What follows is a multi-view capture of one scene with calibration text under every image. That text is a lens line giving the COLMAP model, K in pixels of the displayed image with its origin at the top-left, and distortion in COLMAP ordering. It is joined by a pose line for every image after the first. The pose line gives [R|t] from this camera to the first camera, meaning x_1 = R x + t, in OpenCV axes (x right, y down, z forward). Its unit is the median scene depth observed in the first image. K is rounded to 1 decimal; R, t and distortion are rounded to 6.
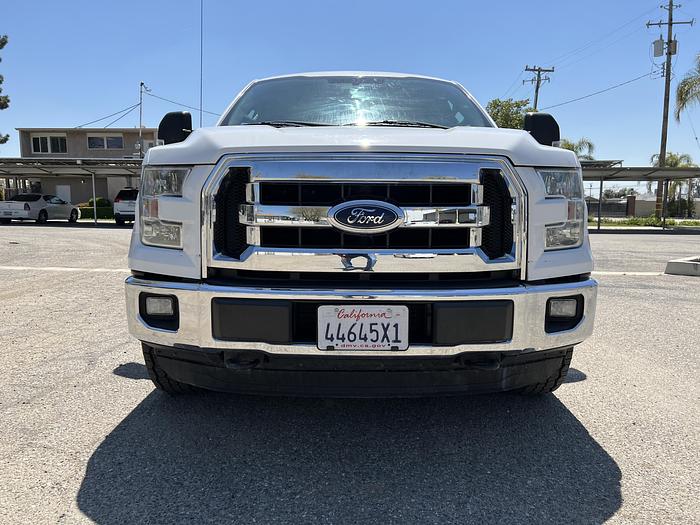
lens RADIAL K [[528.4, 0, 348.1], [0, 528.4, 269.1], [0, 0, 1]] dist [0.055665, -0.064443]
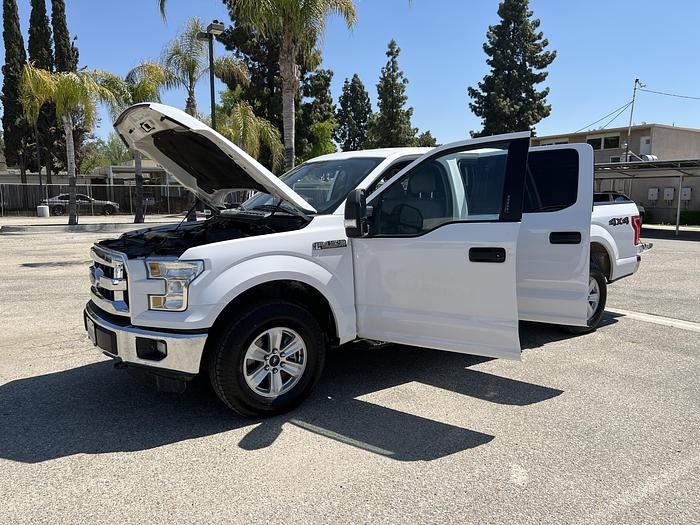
lens RADIAL K [[528.4, 0, 352.6], [0, 528.4, 262.1], [0, 0, 1]] dist [0.055665, -0.064443]
pose [[0.577288, 0.093590, -0.811159, 1.329270], [-0.091745, 0.994554, 0.049456, -0.212094], [0.811370, 0.045869, 0.582730, 0.359192]]
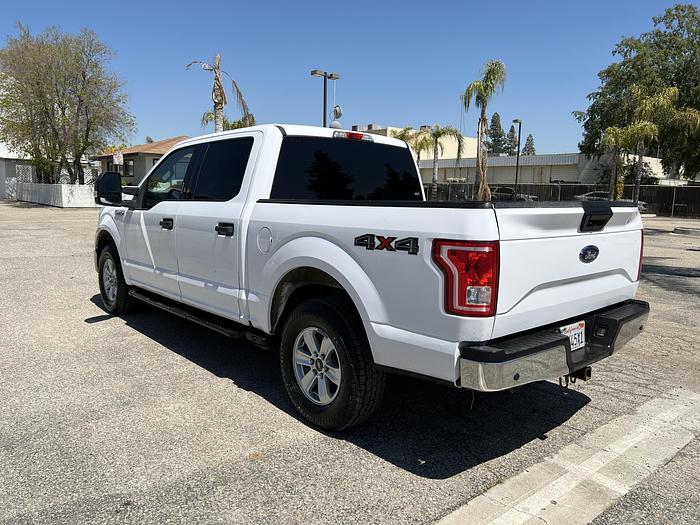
lens RADIAL K [[528.4, 0, 350.9], [0, 528.4, 263.4], [0, 0, 1]] dist [0.055665, -0.064443]
pose [[-0.744995, 0.064990, -0.663897, 0.946879], [-0.112245, 0.968839, 0.220797, -0.503528], [0.657559, 0.239012, -0.714485, 2.826302]]
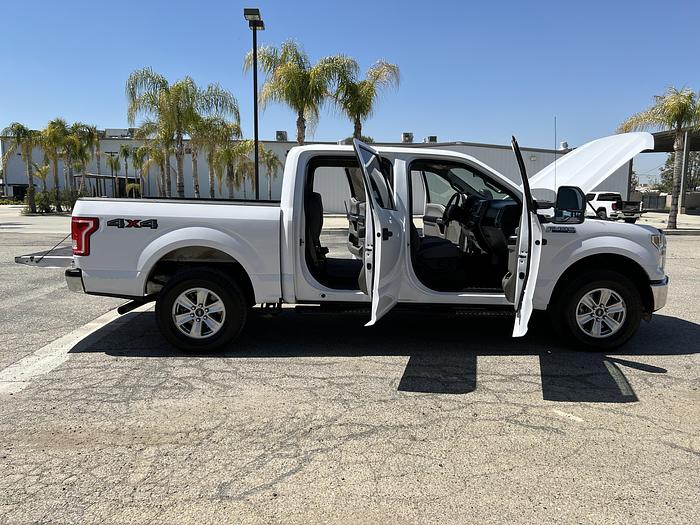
lens RADIAL K [[528.4, 0, 349.5], [0, 528.4, 258.2], [0, 0, 1]] dist [0.055665, -0.064443]
pose [[-0.031817, -0.129831, 0.991026, -1.840724], [0.116062, 0.984340, 0.132681, -0.385685], [-0.992732, 0.119242, -0.016250, 1.650719]]
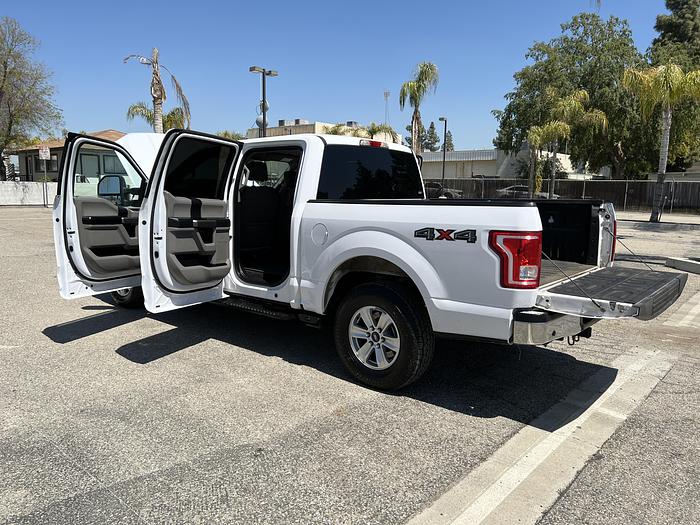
lens RADIAL K [[528.4, 0, 351.0], [0, 528.4, 258.5], [0, 0, 1]] dist [0.055665, -0.064443]
pose [[-0.642367, 0.083131, -0.761875, 1.293439], [-0.118638, 0.971331, 0.206014, -0.505436], [0.757159, 0.222724, -0.614088, 2.772221]]
